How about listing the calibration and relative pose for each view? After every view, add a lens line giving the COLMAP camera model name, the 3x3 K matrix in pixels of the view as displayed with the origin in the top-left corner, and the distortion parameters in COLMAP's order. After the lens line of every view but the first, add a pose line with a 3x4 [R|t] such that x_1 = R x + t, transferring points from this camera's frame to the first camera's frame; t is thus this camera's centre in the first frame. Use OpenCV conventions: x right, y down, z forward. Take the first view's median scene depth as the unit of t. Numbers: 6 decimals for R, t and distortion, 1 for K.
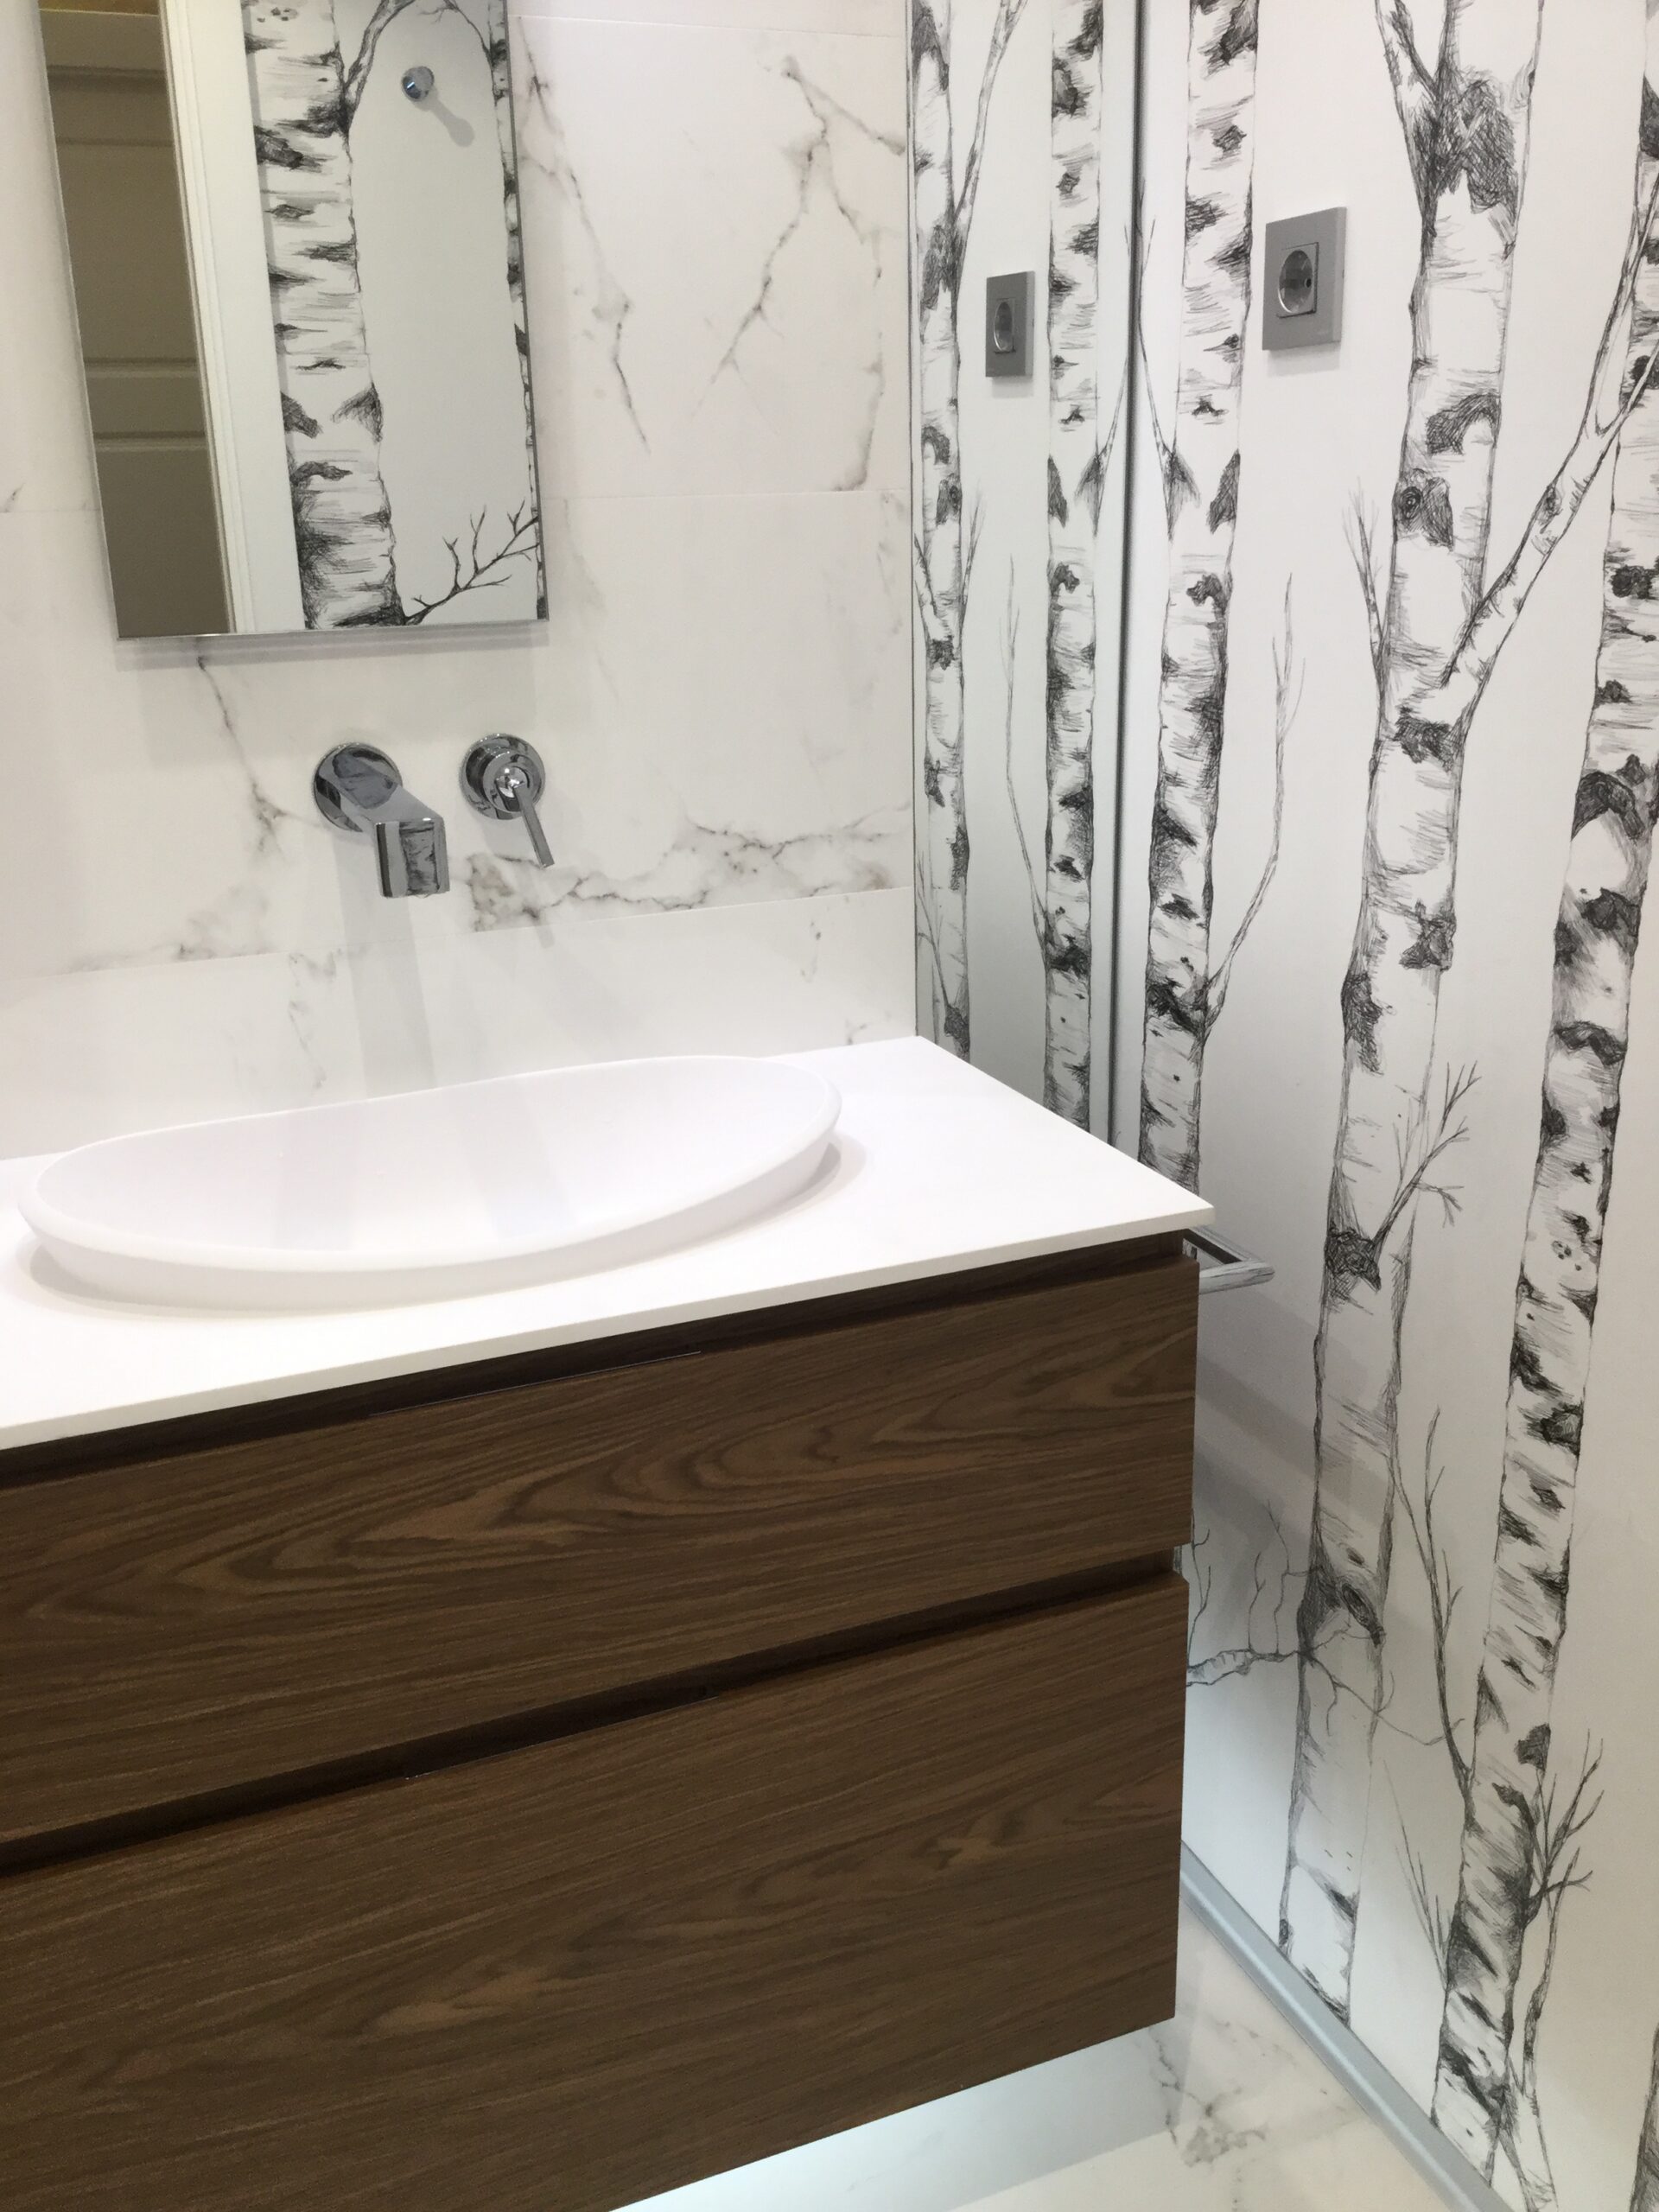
lens RADIAL K [[2040.6, 0, 831.1], [0, 2040.6, 1107.5], [0, 0, 1]] dist [0.053961, 0.000000]
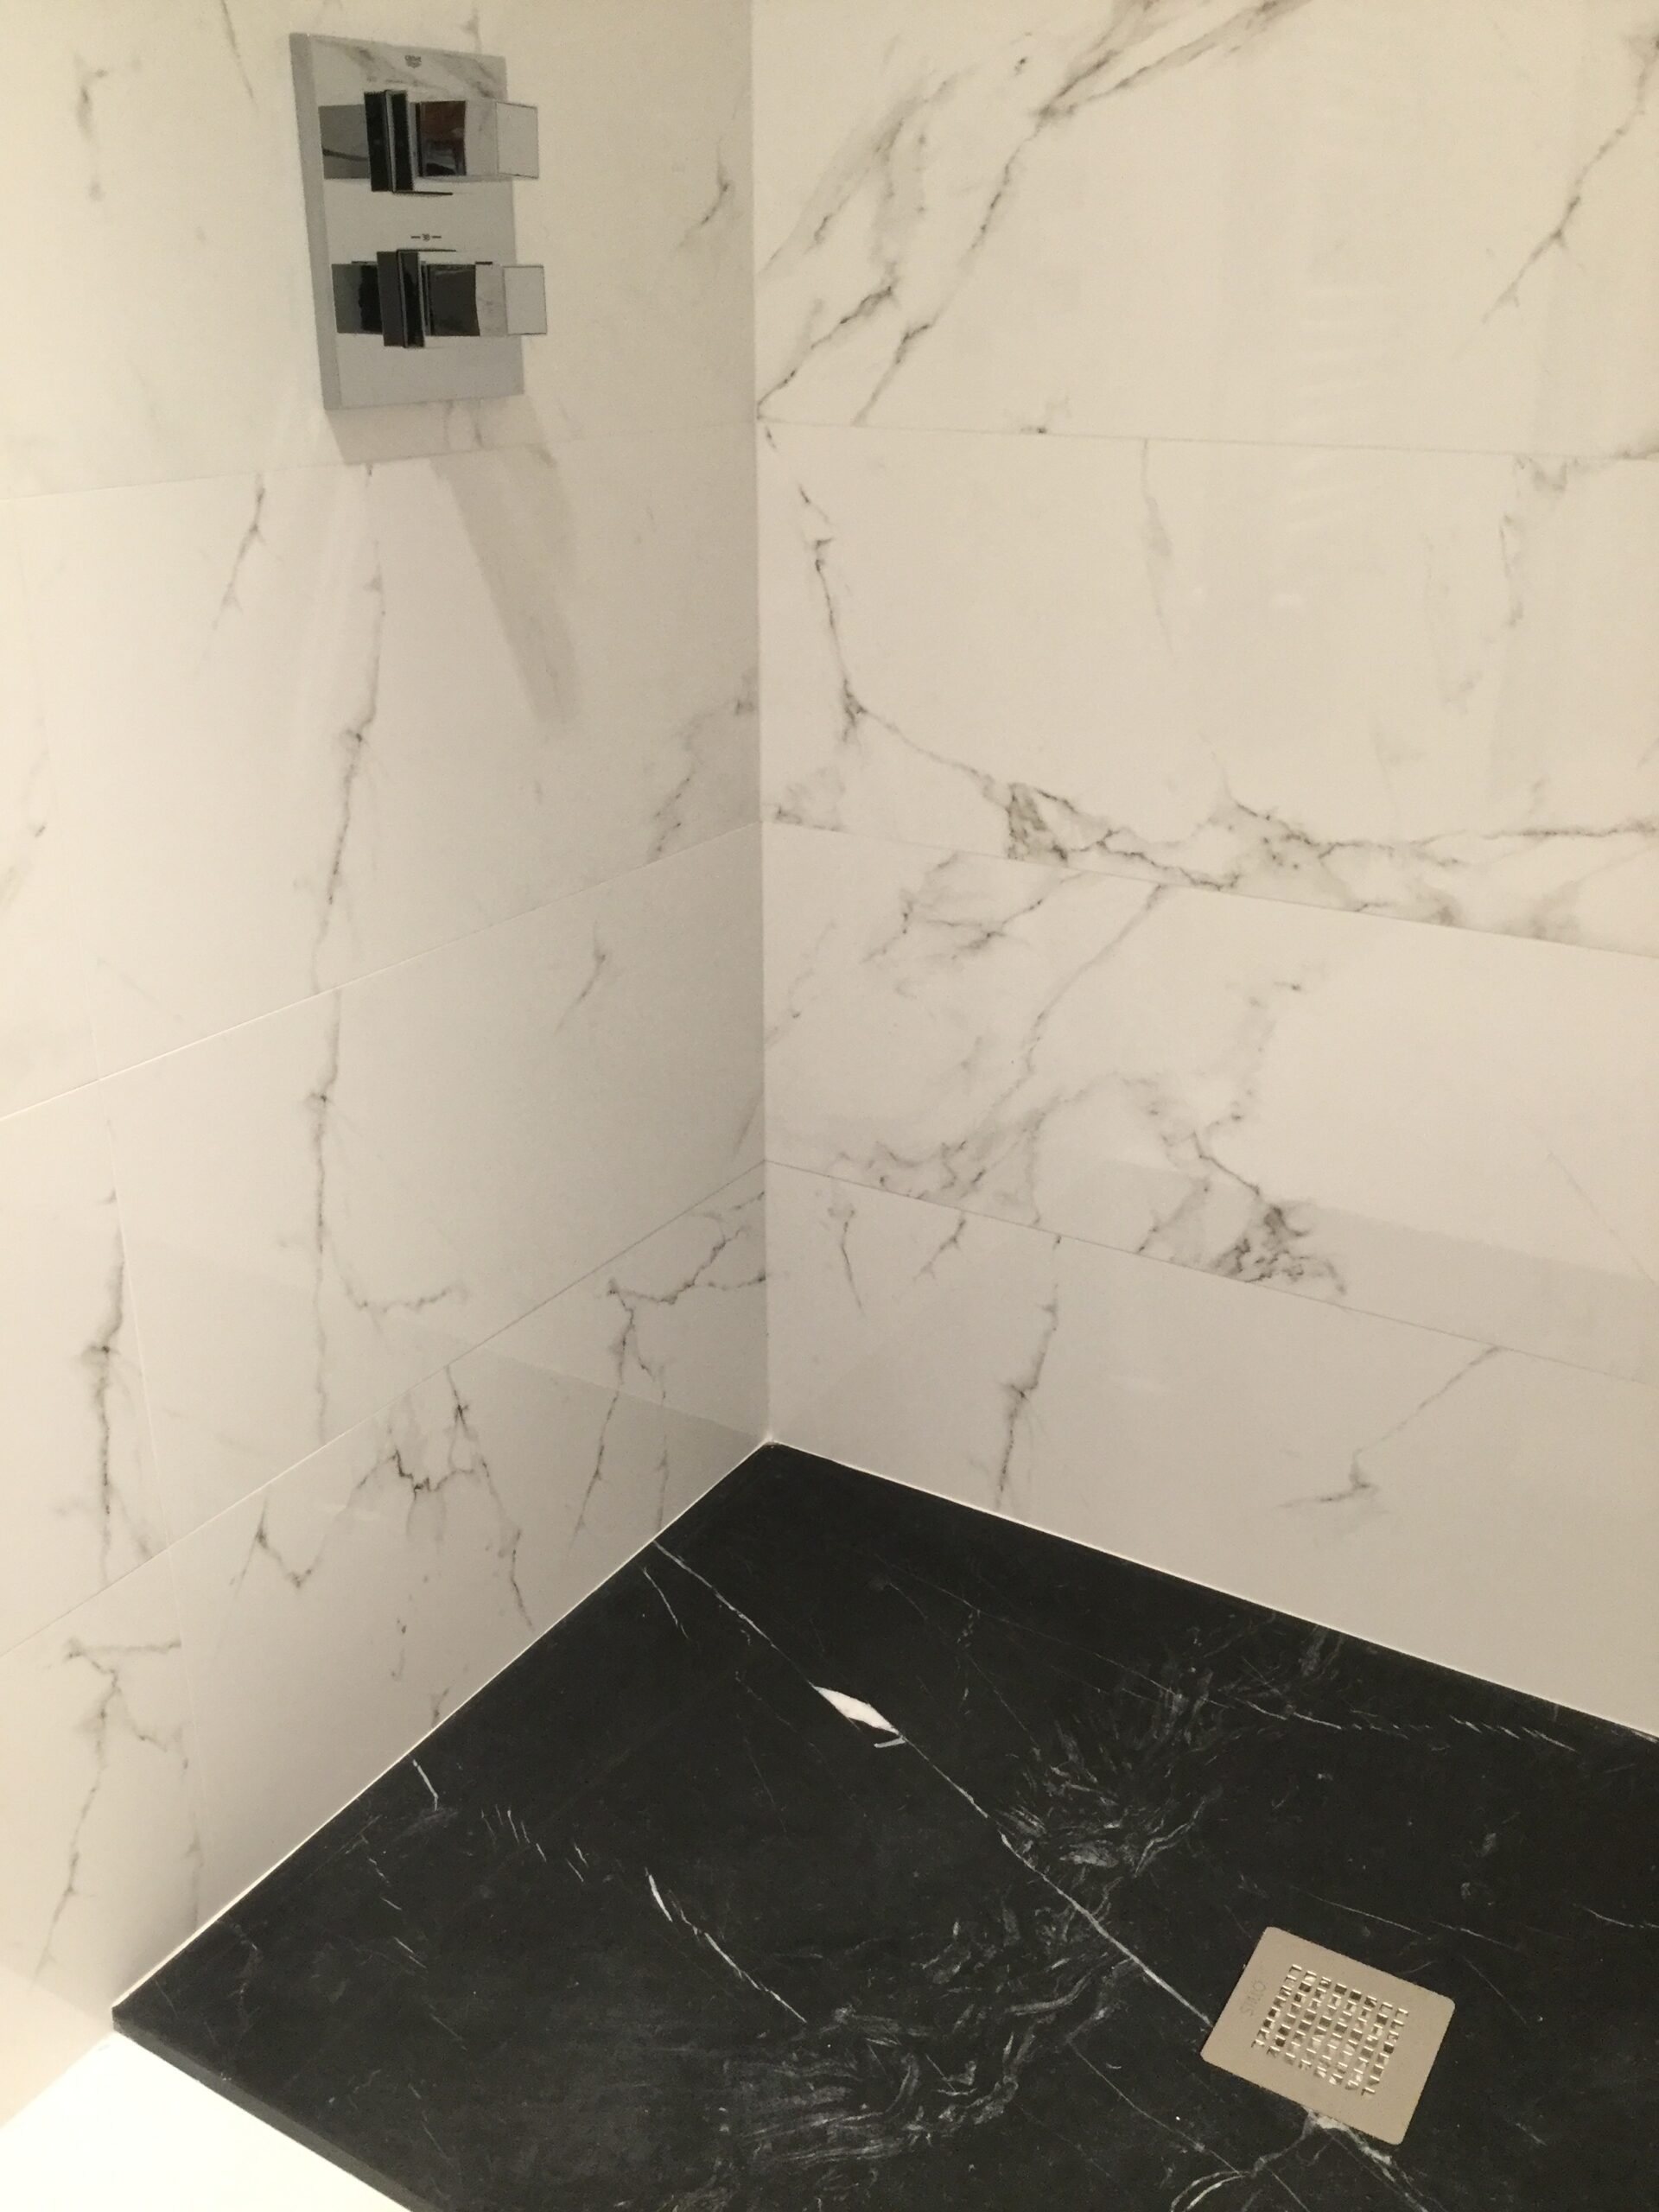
lens RADIAL K [[2040.6, 0, 829.6], [0, 2040.6, 1104.1], [0, 0, 1]] dist [0.053961, 0.000000]
pose [[0.564212, 0.300525, -0.768992, 0.587408], [-0.289482, 0.944281, 0.156635, -0.100820], [0.773217, 0.134234, 0.619771, 0.298037]]
